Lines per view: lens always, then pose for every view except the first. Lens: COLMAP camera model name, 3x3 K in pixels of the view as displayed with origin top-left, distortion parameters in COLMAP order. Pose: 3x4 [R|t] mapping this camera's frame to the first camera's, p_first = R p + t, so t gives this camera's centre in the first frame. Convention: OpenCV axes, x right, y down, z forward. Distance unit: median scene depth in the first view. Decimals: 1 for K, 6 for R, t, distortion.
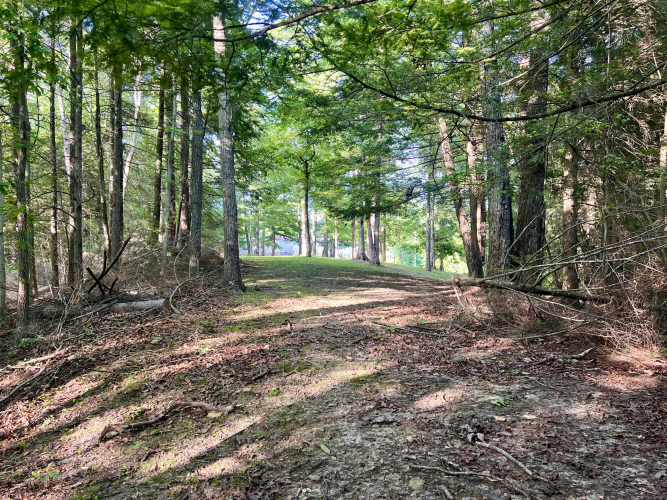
lens RADIAL K [[504.8, 0, 333.2], [0, 504.8, 250.4], [0, 0, 1]] dist [0.004693, 0.001235]
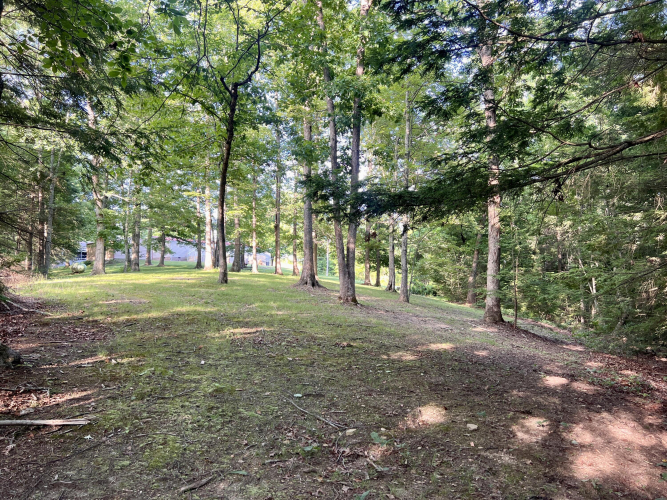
lens RADIAL K [[504.8, 0, 333.8], [0, 504.8, 249.0], [0, 0, 1]] dist [0.004693, 0.001235]
pose [[0.978822, 0.022430, 0.203481, -0.019596], [-0.021137, 0.999740, -0.008527, -0.010220], [-0.203619, 0.004045, 0.979042, 0.187223]]
